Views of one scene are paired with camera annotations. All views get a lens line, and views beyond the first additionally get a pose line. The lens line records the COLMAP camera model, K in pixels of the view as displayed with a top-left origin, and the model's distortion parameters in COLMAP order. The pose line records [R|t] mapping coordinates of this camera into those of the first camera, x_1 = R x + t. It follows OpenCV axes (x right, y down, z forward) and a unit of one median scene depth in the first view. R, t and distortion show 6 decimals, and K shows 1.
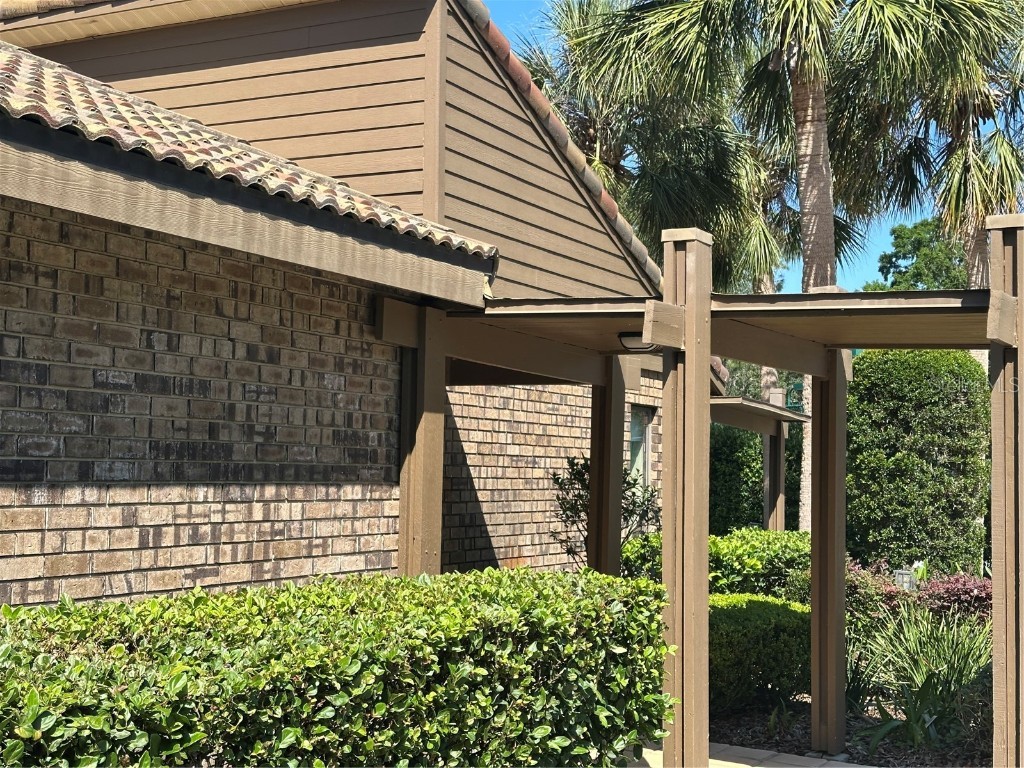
lens RADIAL K [[1410.1, 0, 511.5], [0, 1410.1, 384.4], [0, 0, 1]] dist [0.119780, 0.000000]
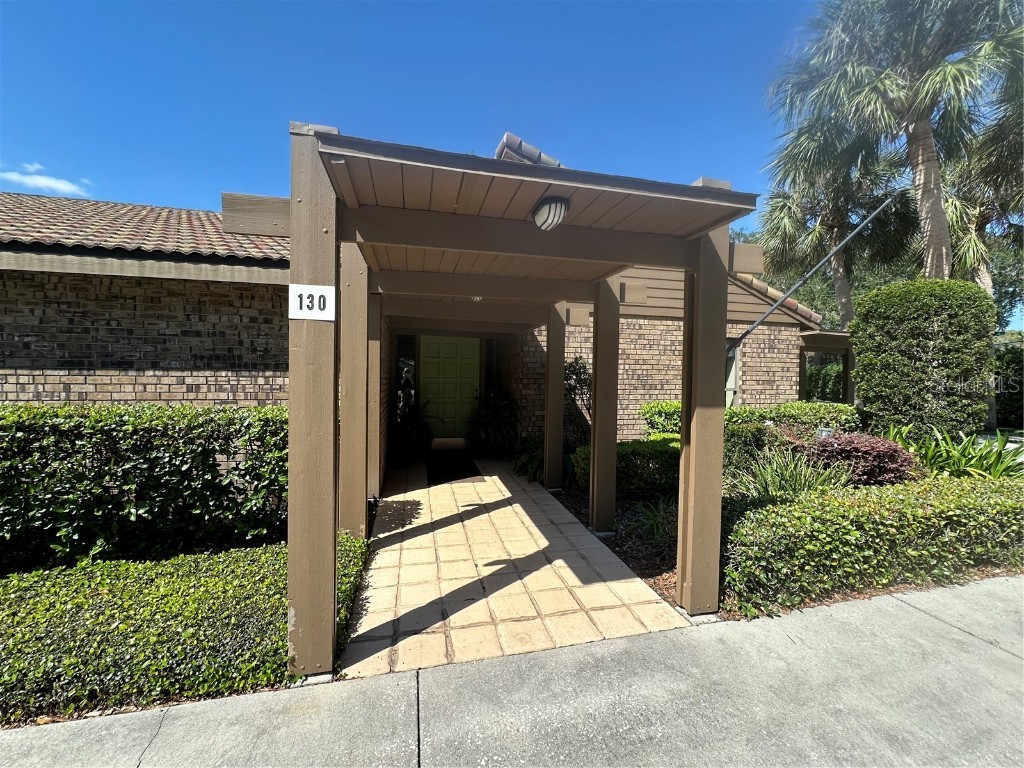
lens RADIAL K [[409.9, 0, 512.4], [0, 409.9, 384.5], [0, 0, 1]] dist [-0.002542, 0.000044]
pose [[0.666503, -0.001540, -0.745500, 0.747230], [0.050380, 0.997805, 0.042981, 0.094168], [0.743798, -0.066205, 0.665118, 0.907453]]
